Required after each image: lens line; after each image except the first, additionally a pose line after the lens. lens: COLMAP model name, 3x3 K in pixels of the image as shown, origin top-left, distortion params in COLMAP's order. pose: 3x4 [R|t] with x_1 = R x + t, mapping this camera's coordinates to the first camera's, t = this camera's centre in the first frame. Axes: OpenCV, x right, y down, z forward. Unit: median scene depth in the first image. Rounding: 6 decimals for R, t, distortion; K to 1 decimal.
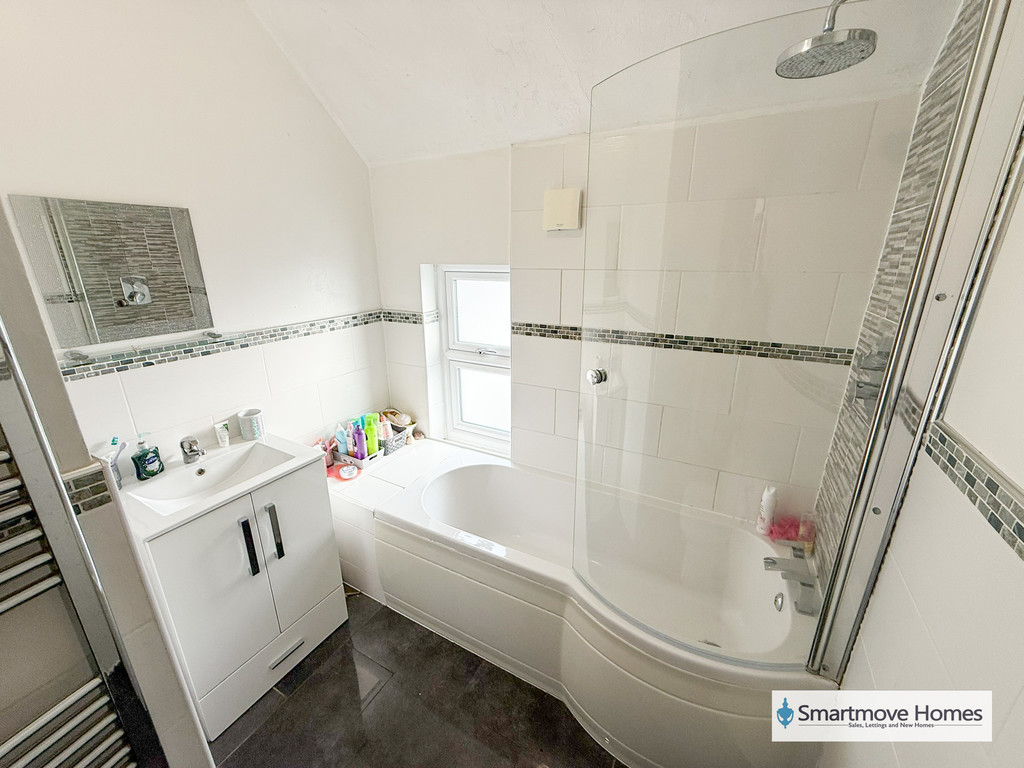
lens RADIAL K [[407.7, 0, 512.1], [0, 407.7, 383.4], [0, 0, 1]] dist [0.000170, 0.000064]
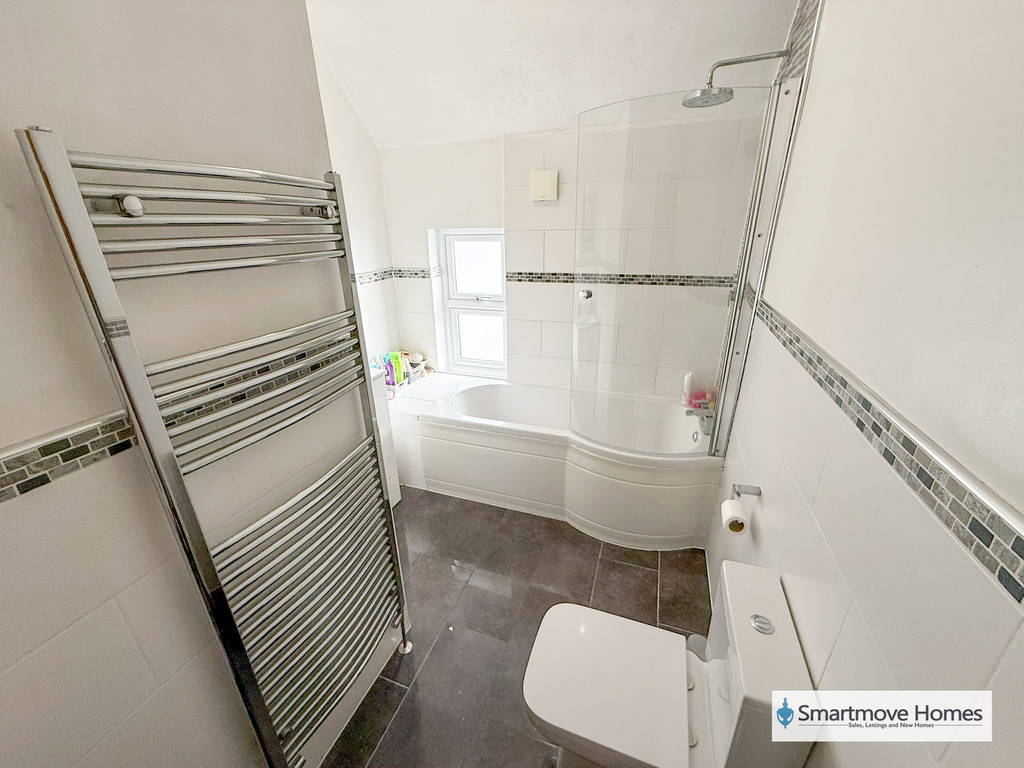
lens RADIAL K [[407.7, 0, 511.6], [0, 407.7, 384.6], [0, 0, 1]] dist [0.000170, 0.000064]
pose [[0.987314, -0.071122, 0.141963, -0.205905], [0.060934, 0.995330, 0.074871, 0.120649], [-0.146625, -0.065271, 0.987036, -0.350889]]
